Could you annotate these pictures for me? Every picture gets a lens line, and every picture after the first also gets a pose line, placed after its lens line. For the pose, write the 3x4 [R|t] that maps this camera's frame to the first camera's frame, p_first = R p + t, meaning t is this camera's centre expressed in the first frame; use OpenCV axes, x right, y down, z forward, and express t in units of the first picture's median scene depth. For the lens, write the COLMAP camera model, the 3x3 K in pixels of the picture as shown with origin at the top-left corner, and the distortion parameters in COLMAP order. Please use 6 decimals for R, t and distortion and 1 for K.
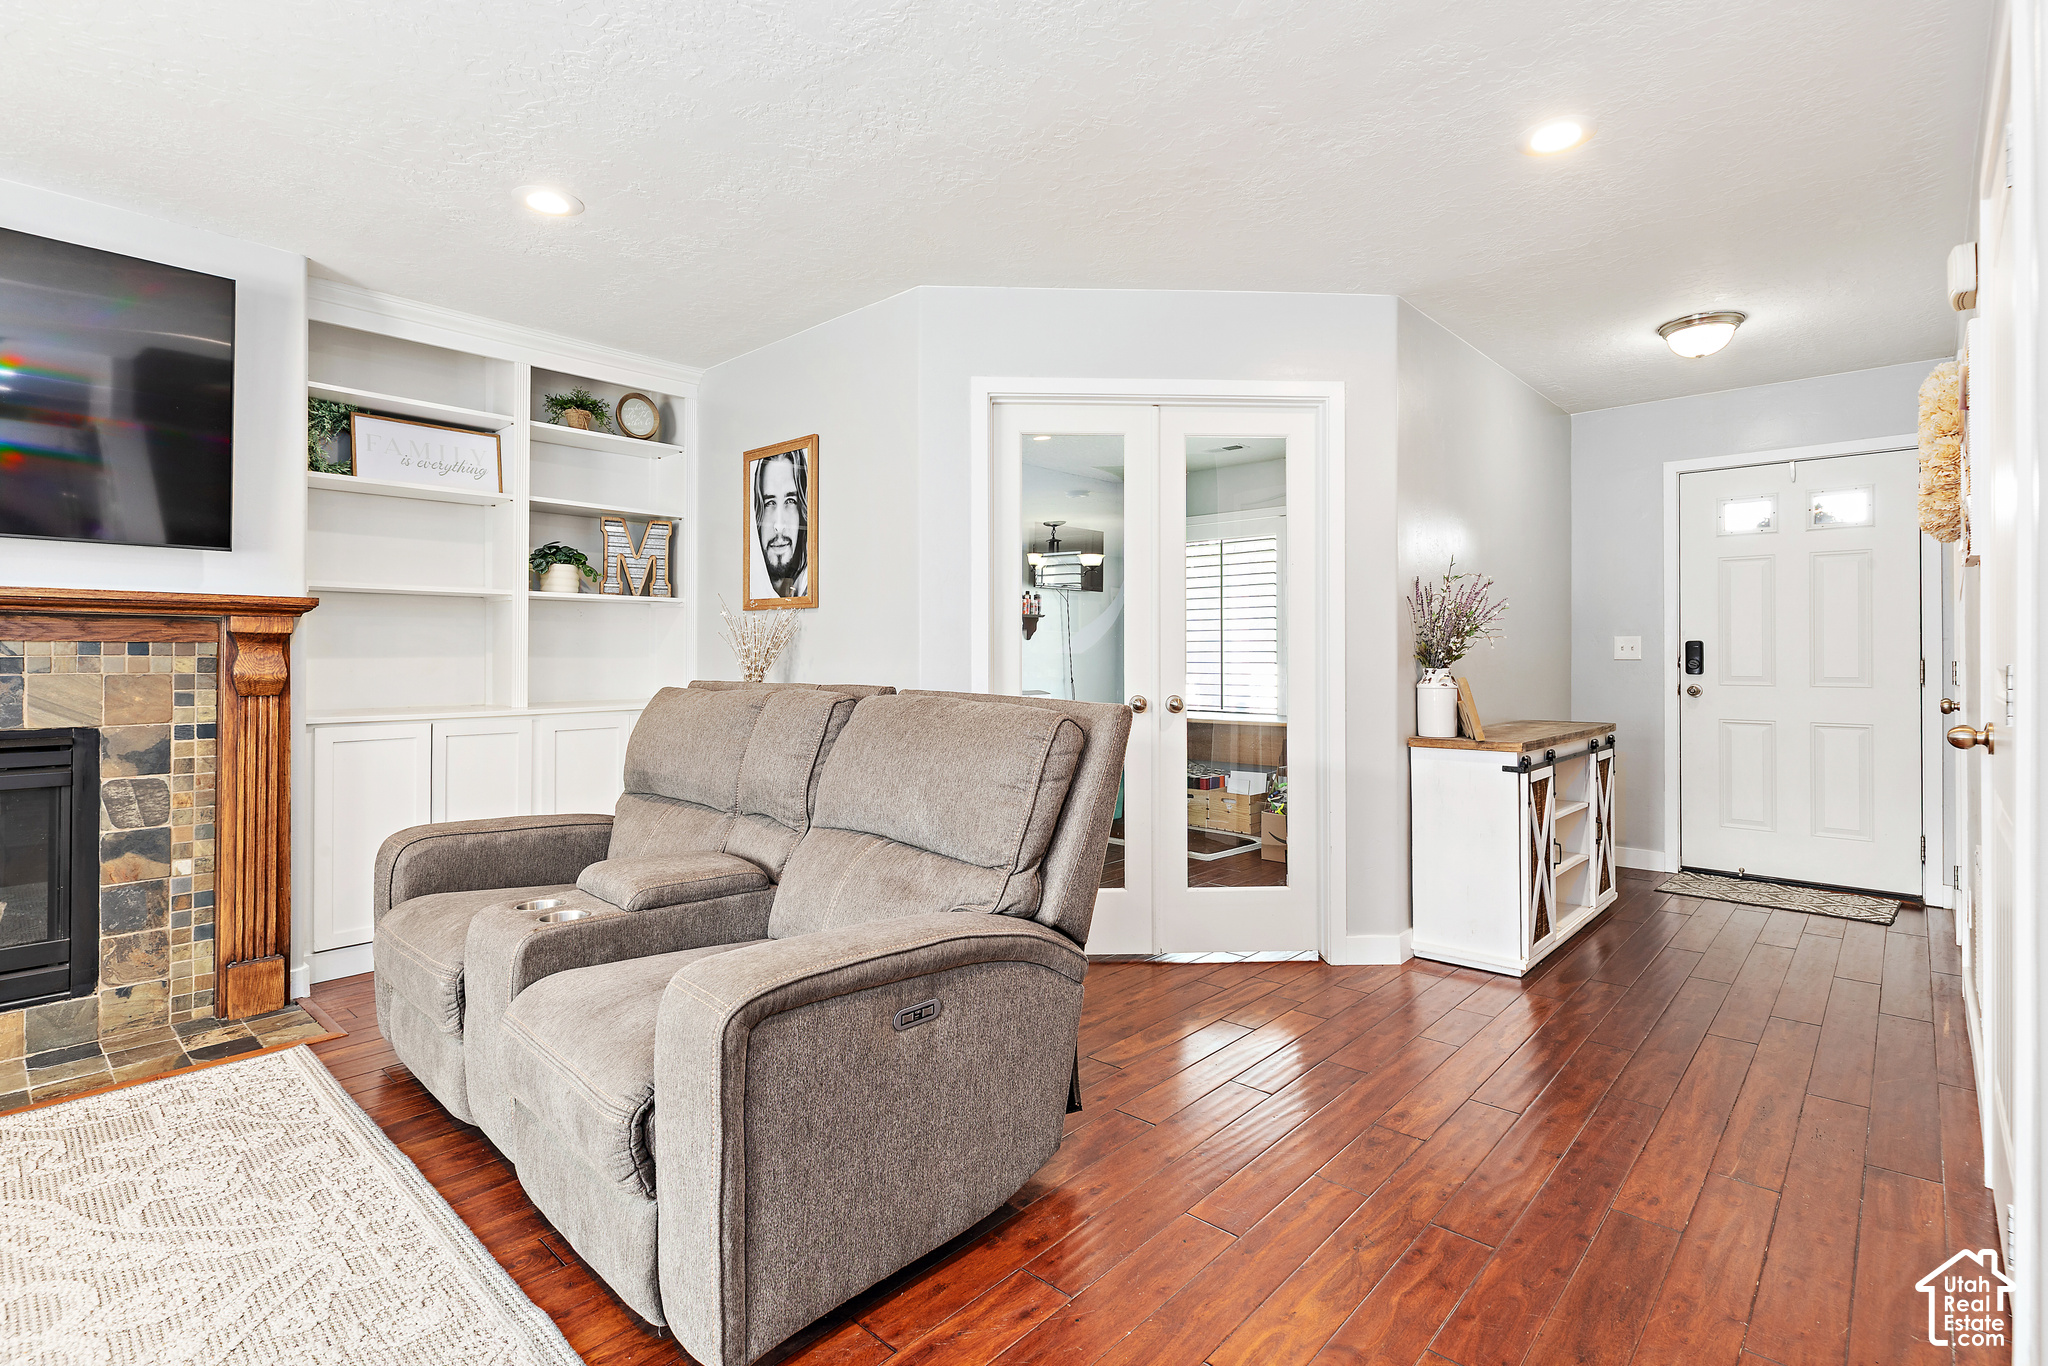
lens RADIAL K [[970.9, 0, 1053.1], [0, 970.9, 656.5], [0, 0, 1]] dist [0.002883, 0.000697]
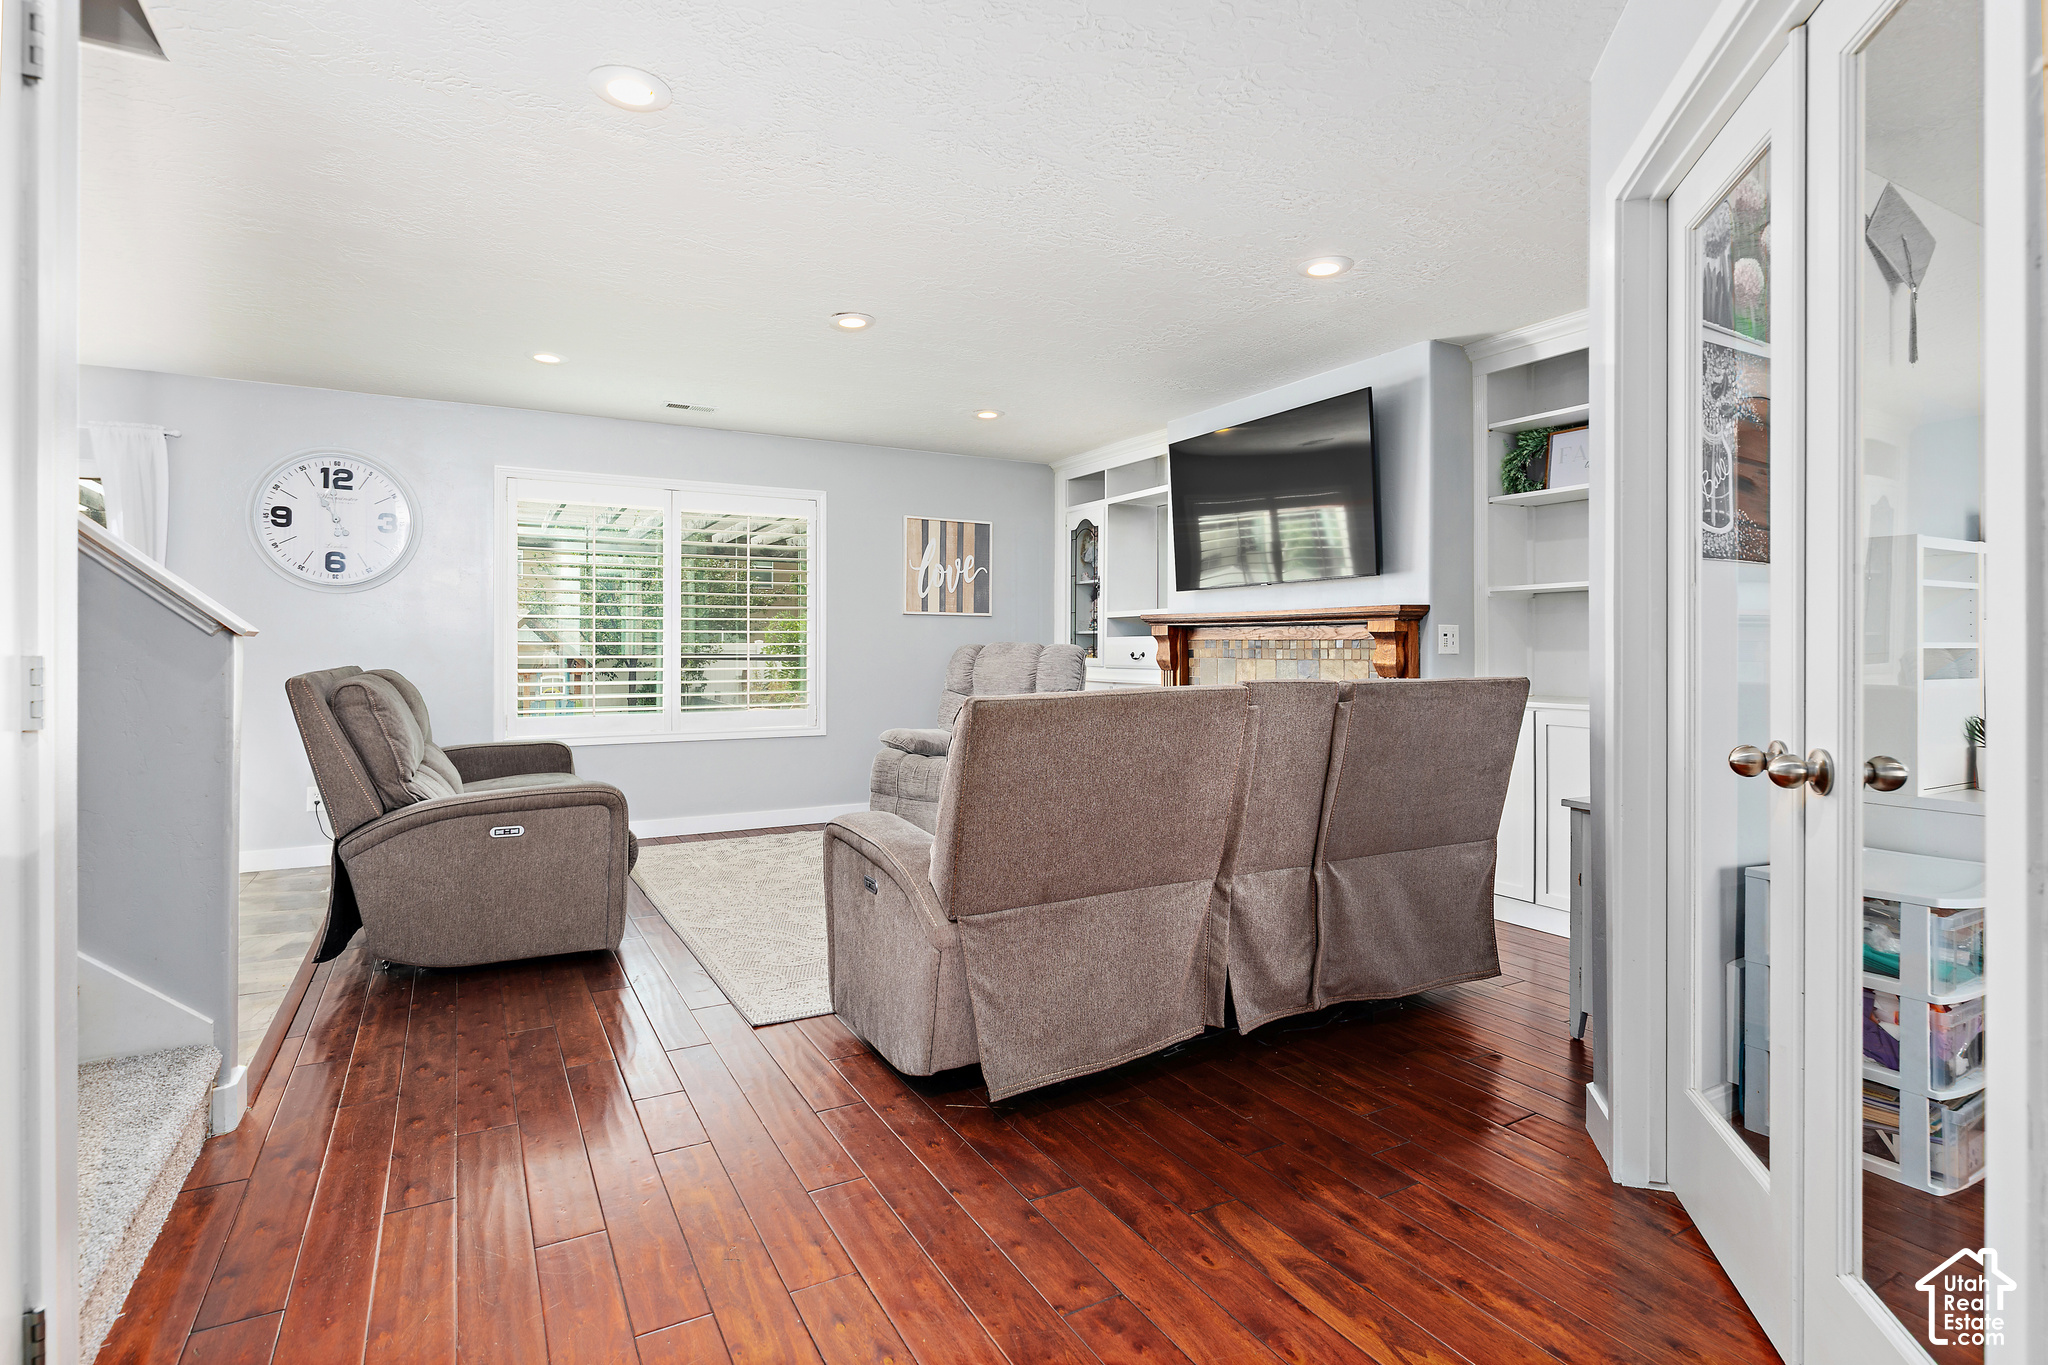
lens RADIAL K [[1007.7, 0, 1025.0], [0, 1007.7, 663.3], [0, 0, 1]] dist [-0.001360, 0.000493]
pose [[-0.332710, 0.016962, -0.942877, 0.908350], [0.002321, 0.999850, 0.017168, -0.007303], [0.943026, 0.003524, -0.332700, 1.247413]]
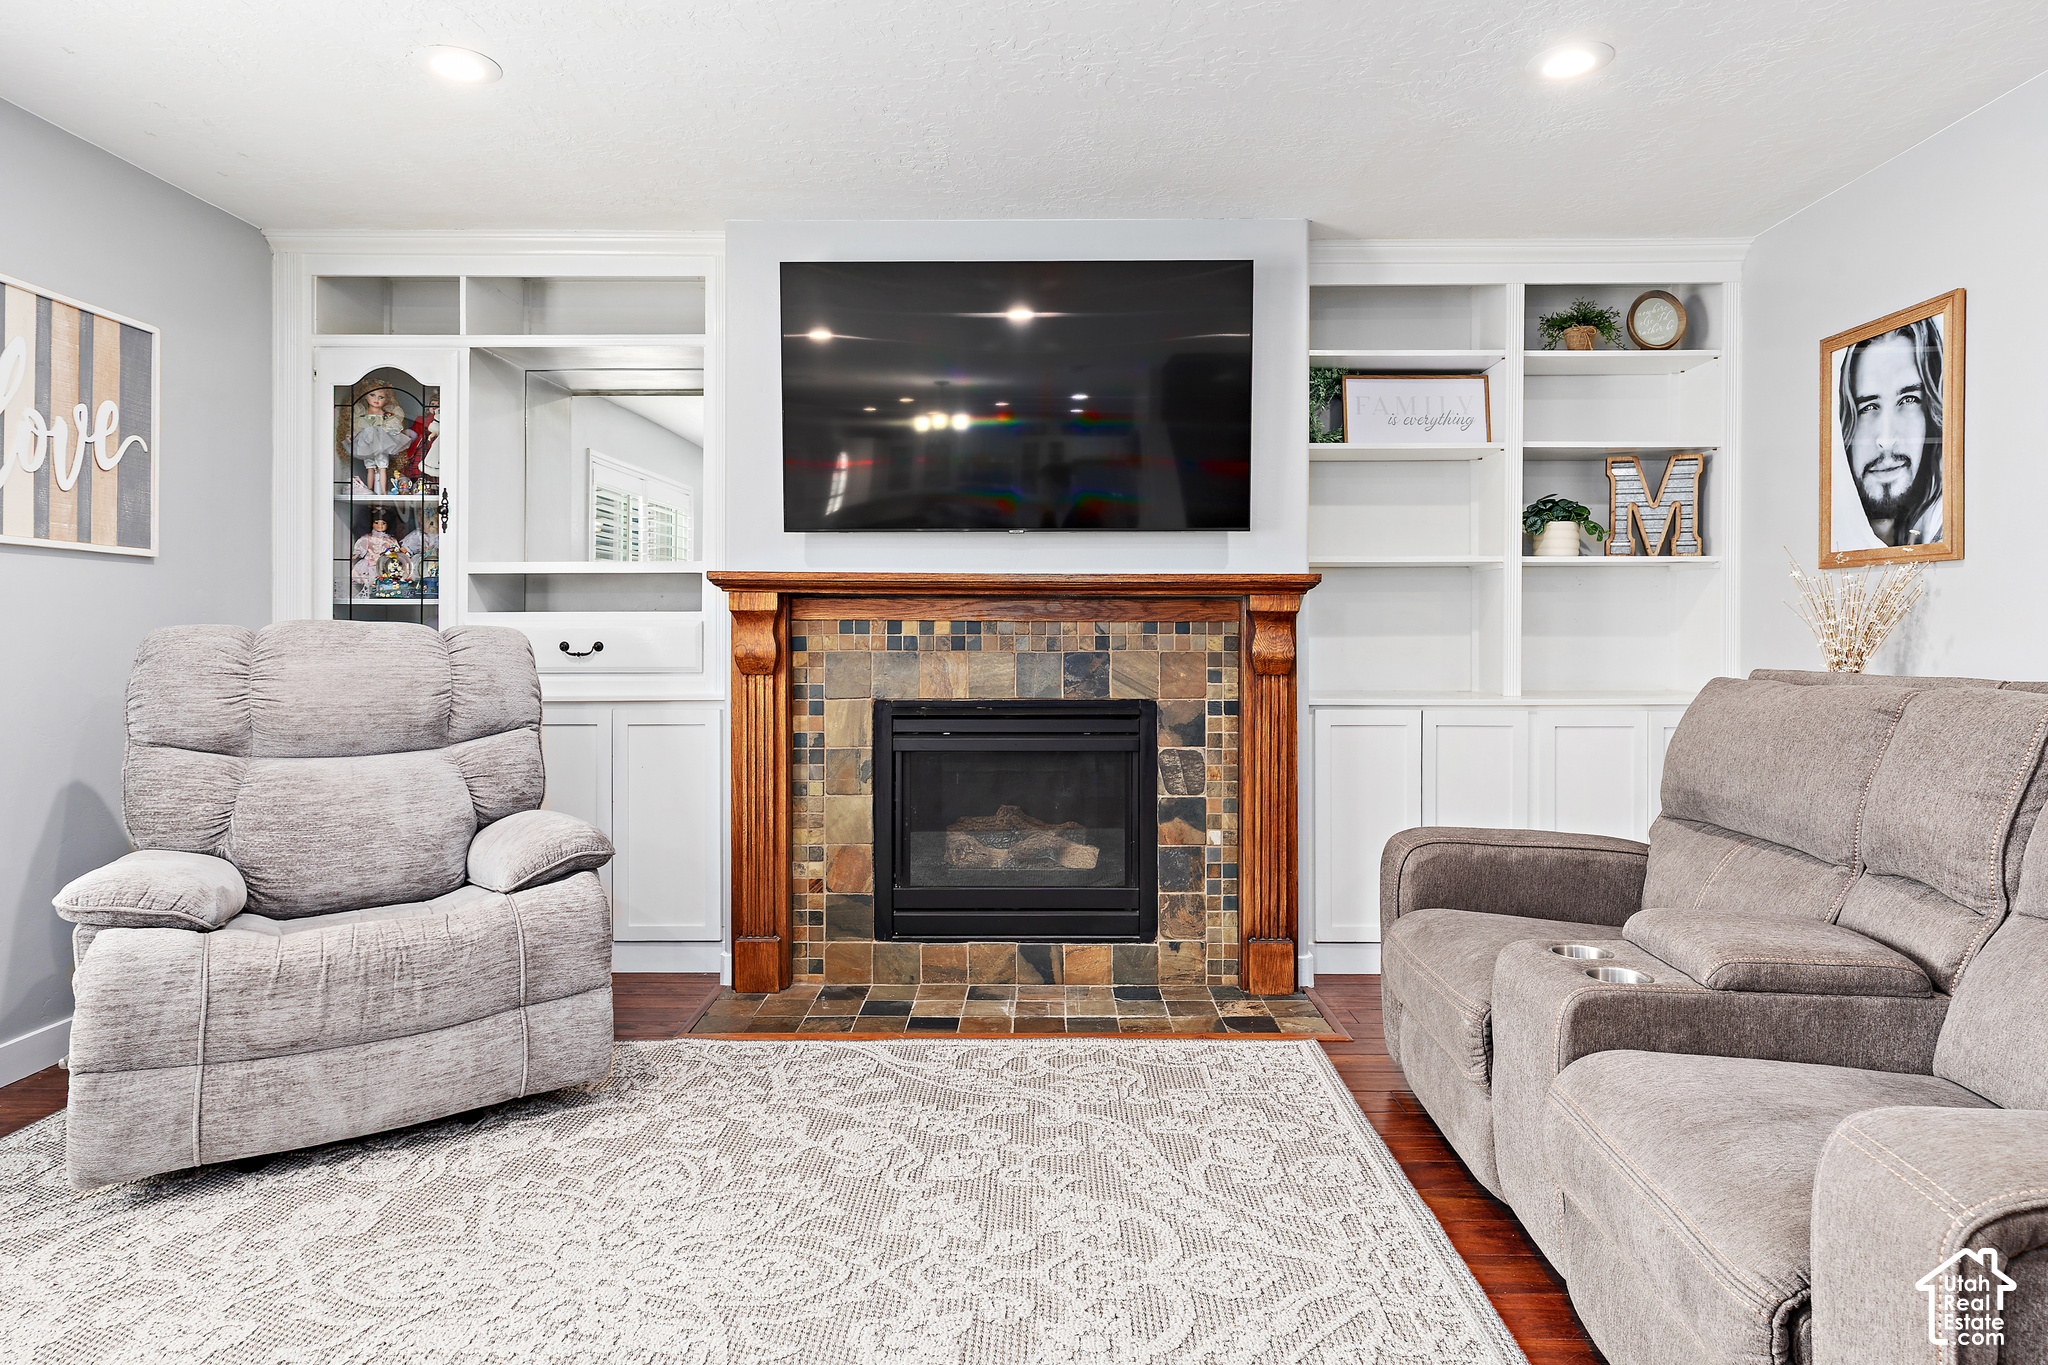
lens RADIAL K [[1186.2, 0, 1032.6], [0, 1186.2, 667.8], [0, 0, 1]] dist [0.006609, -0.001254]
pose [[0.651315, 0.021434, -0.758505, -0.060864], [-0.000424, 0.999611, 0.027884, -0.000519], [0.758808, -0.017840, 0.651071, 0.027775]]
